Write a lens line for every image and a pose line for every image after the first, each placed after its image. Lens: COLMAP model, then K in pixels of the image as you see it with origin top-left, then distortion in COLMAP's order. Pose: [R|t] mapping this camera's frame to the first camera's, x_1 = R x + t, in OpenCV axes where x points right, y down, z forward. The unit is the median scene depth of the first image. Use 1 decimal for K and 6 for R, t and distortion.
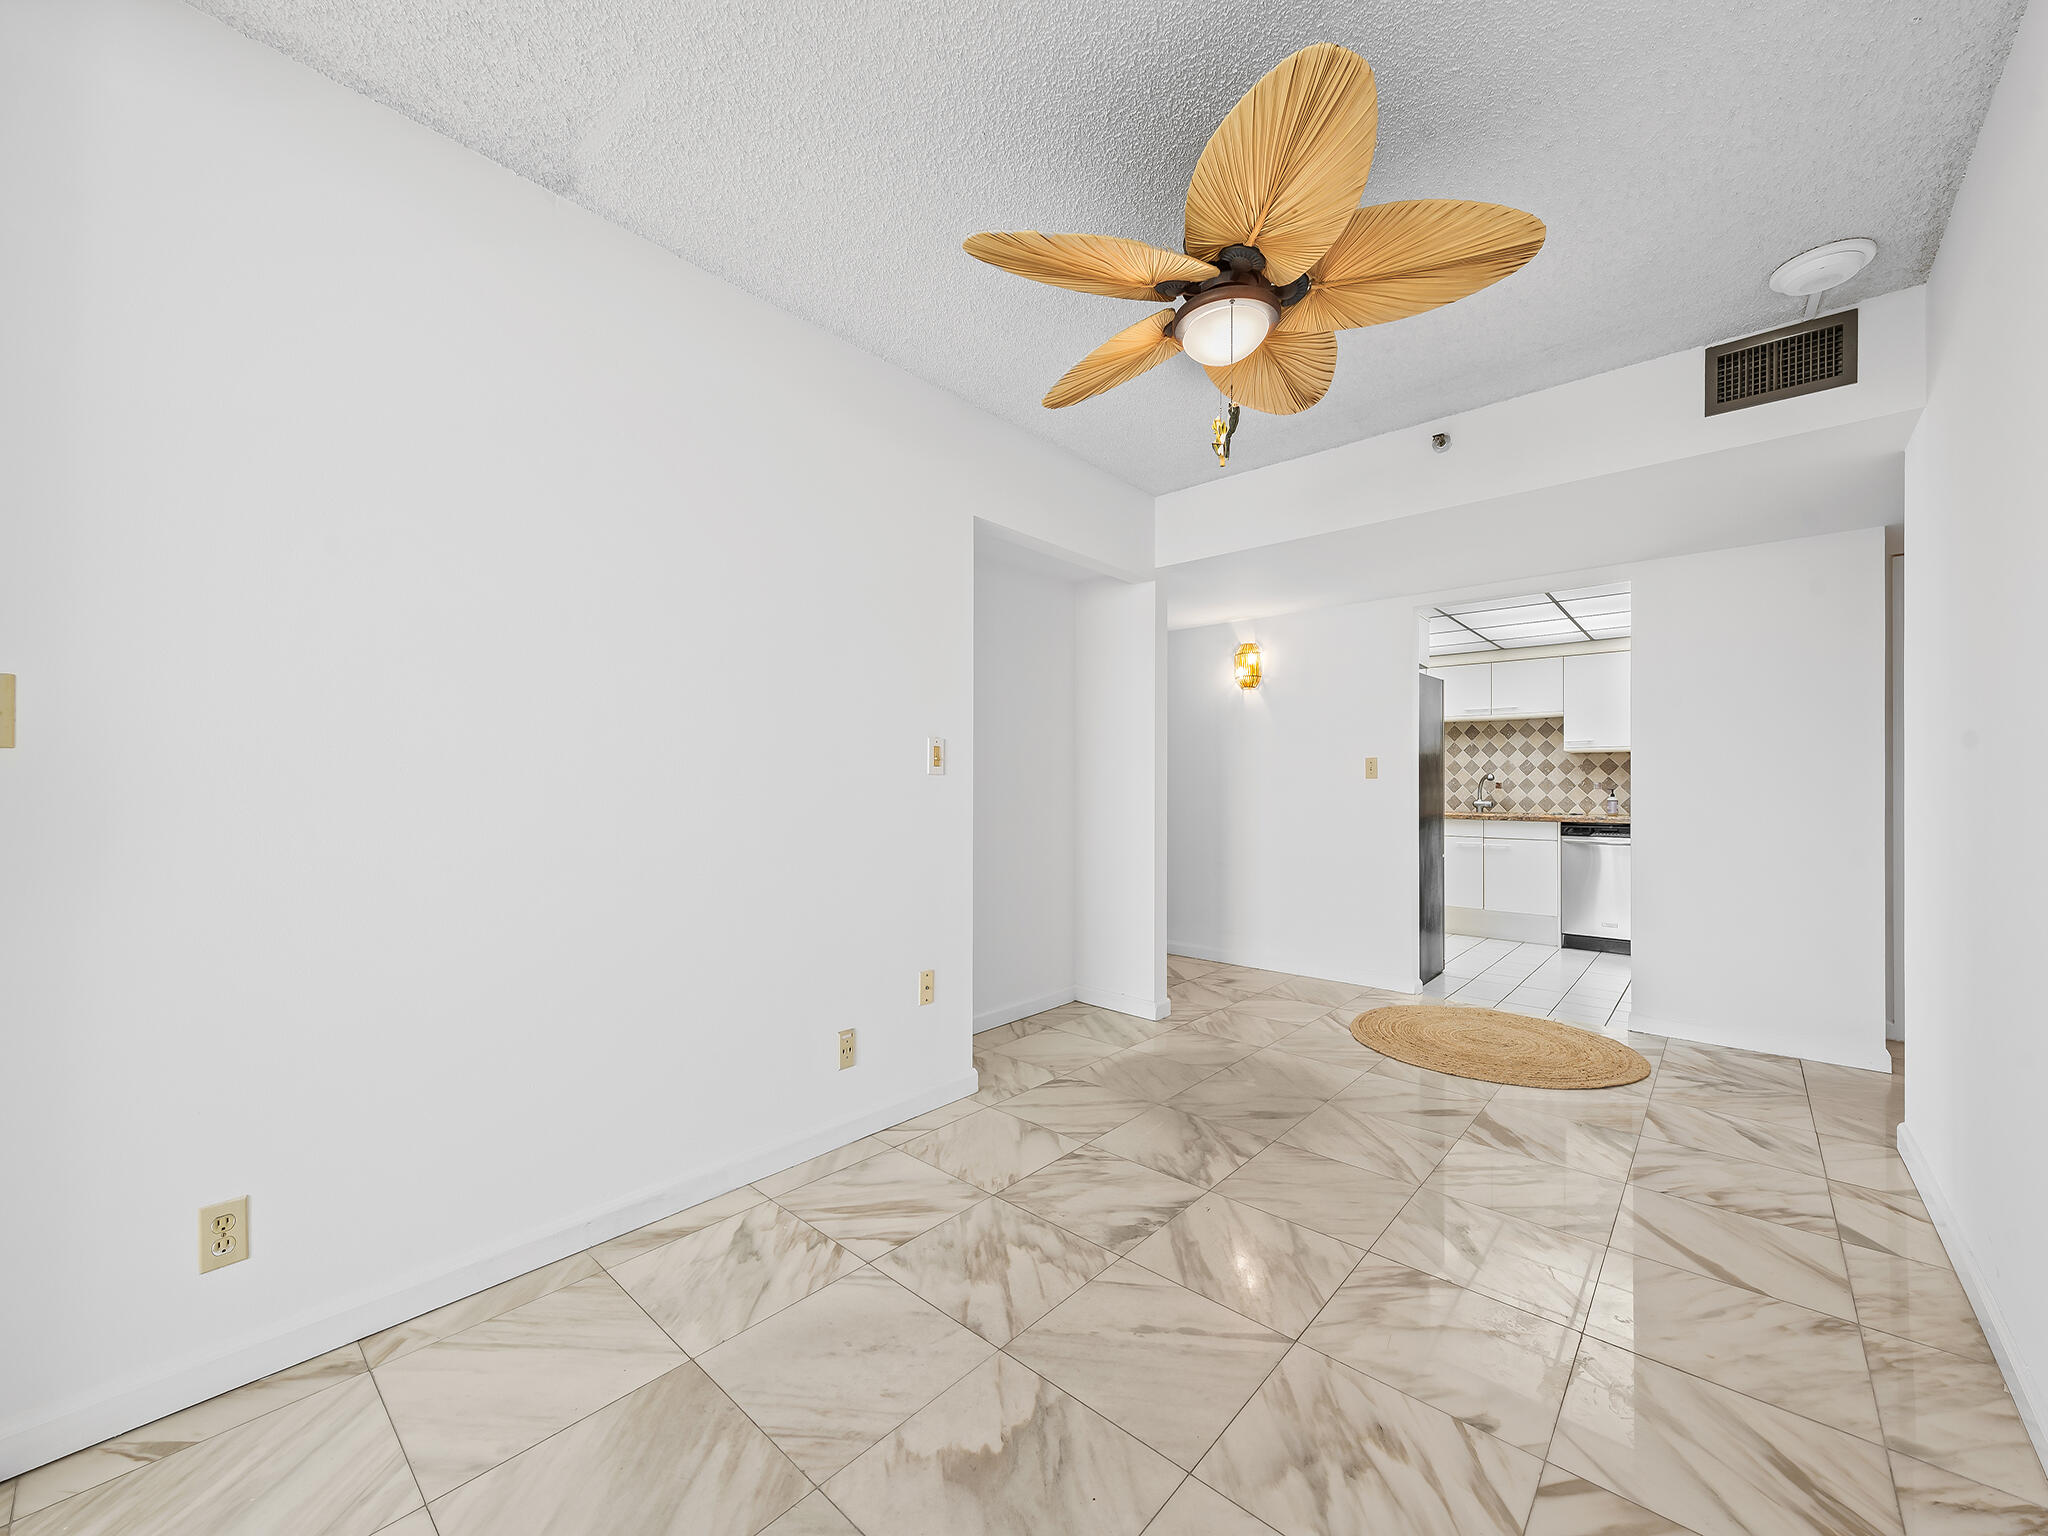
lens RADIAL K [[807.2, 0, 1006.6], [0, 807.2, 779.1], [0, 0, 1]] dist [0.003384, -0.000061]
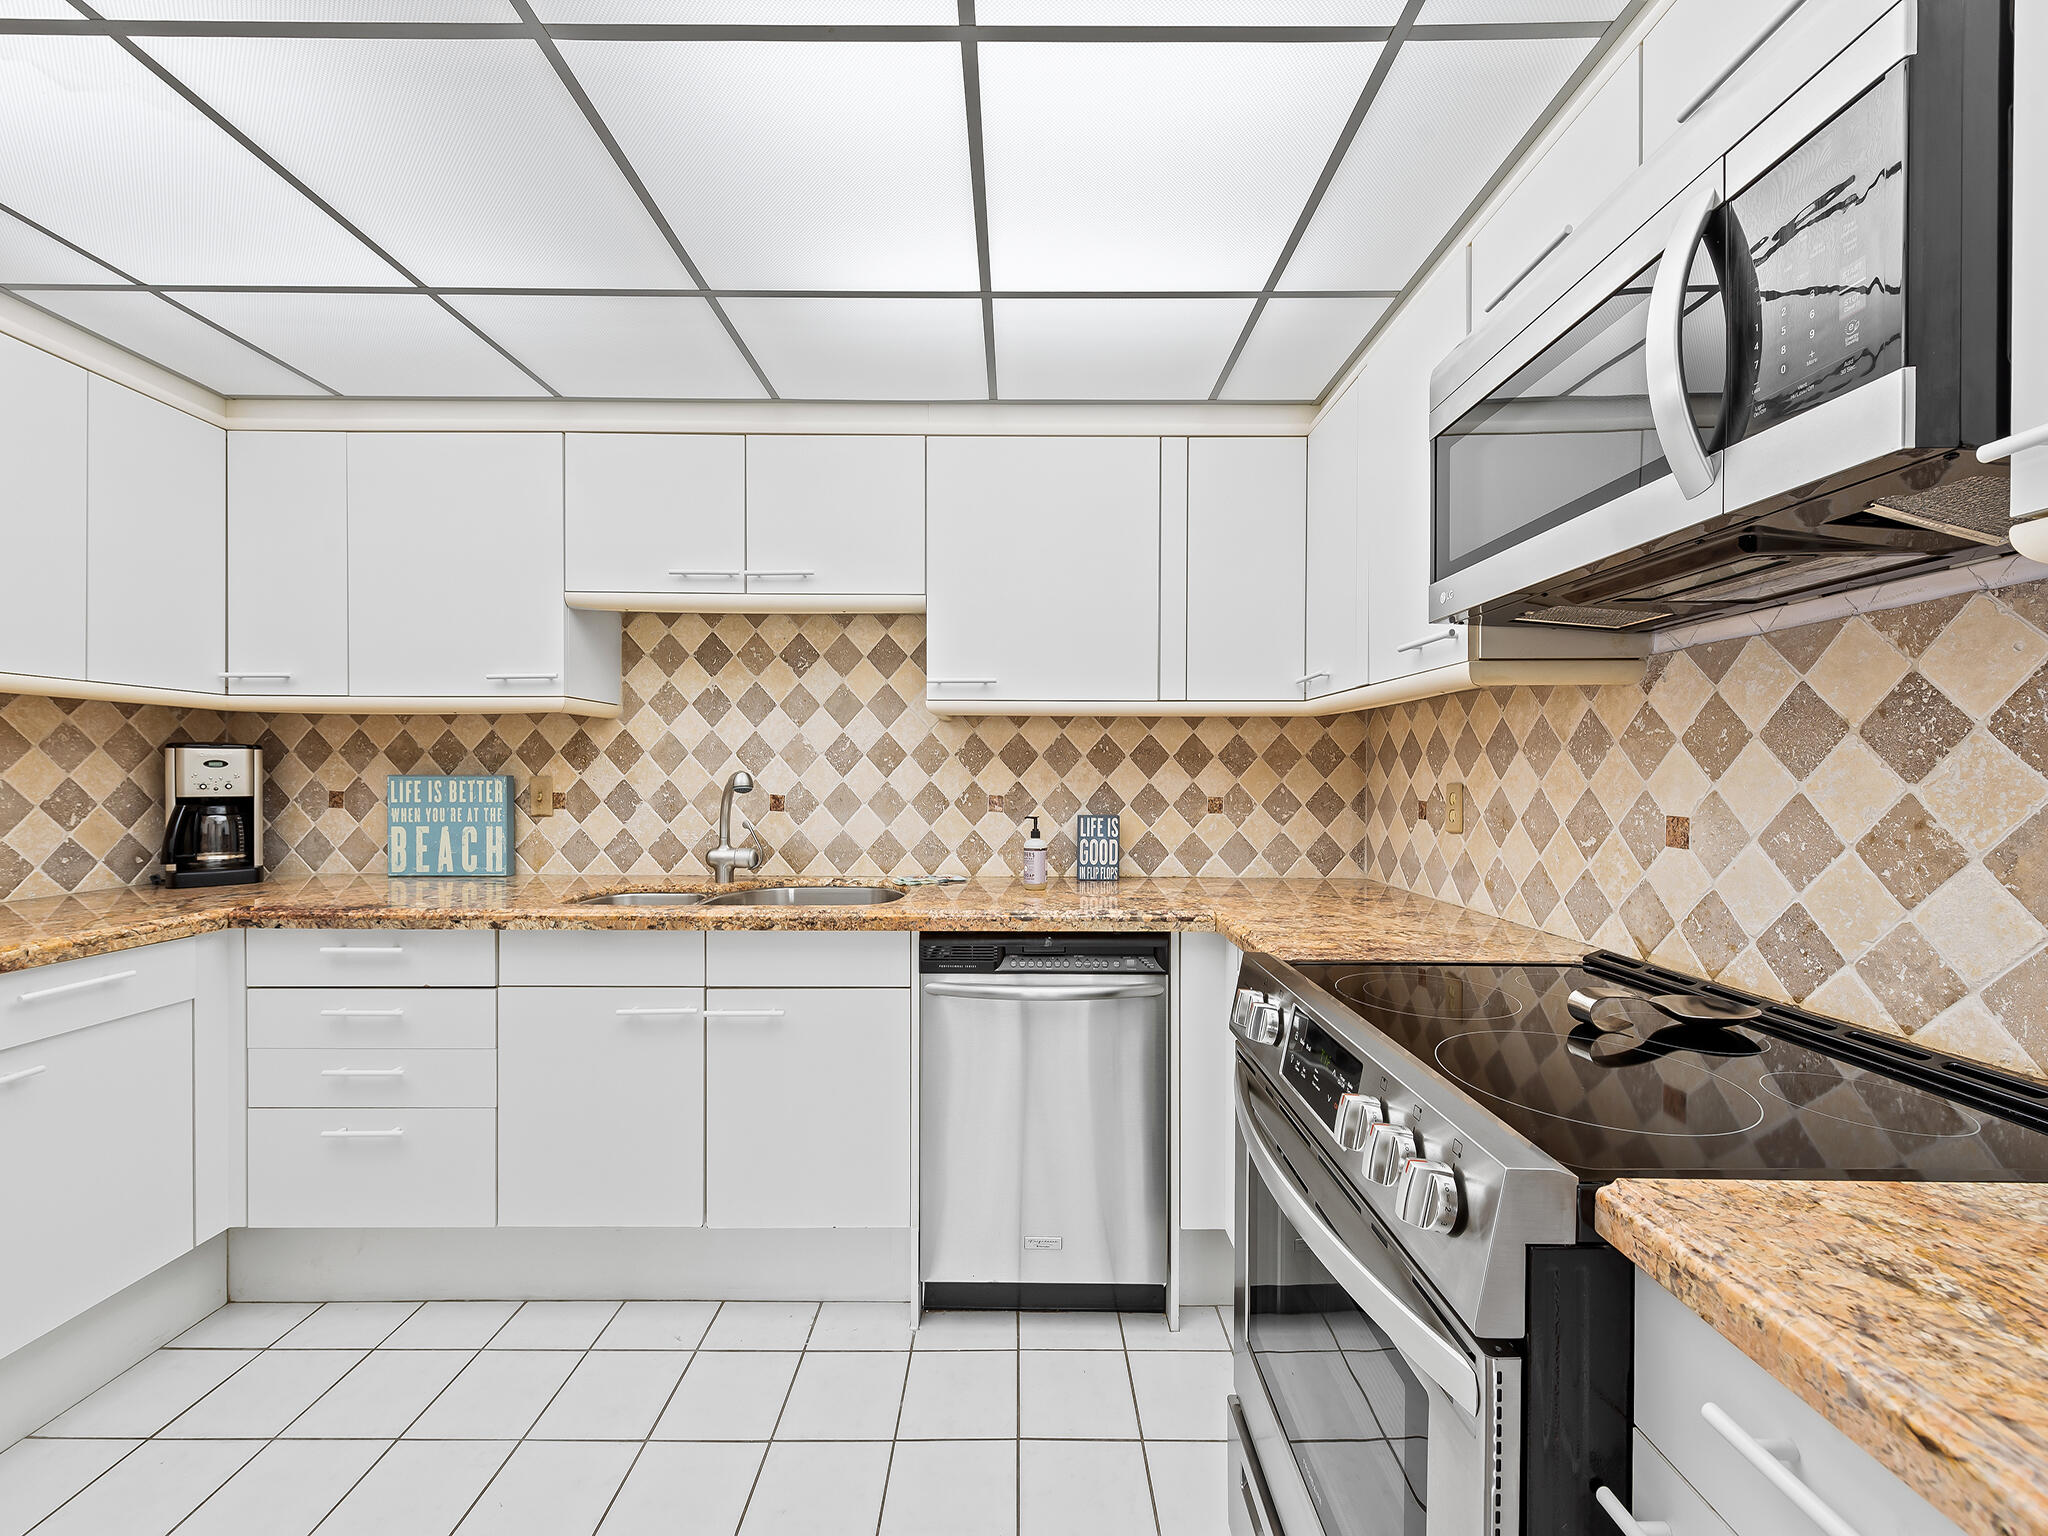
lens RADIAL K [[807.2, 0, 1006.6], [0, 807.2, 779.1], [0, 0, 1]] dist [0.003384, -0.000061]
pose [[0.745850, -0.002647, 0.666109, 0.455229], [-0.006293, 0.999919, 0.011021, -0.007701], [-0.666084, -0.012412, 0.745773, 0.676752]]
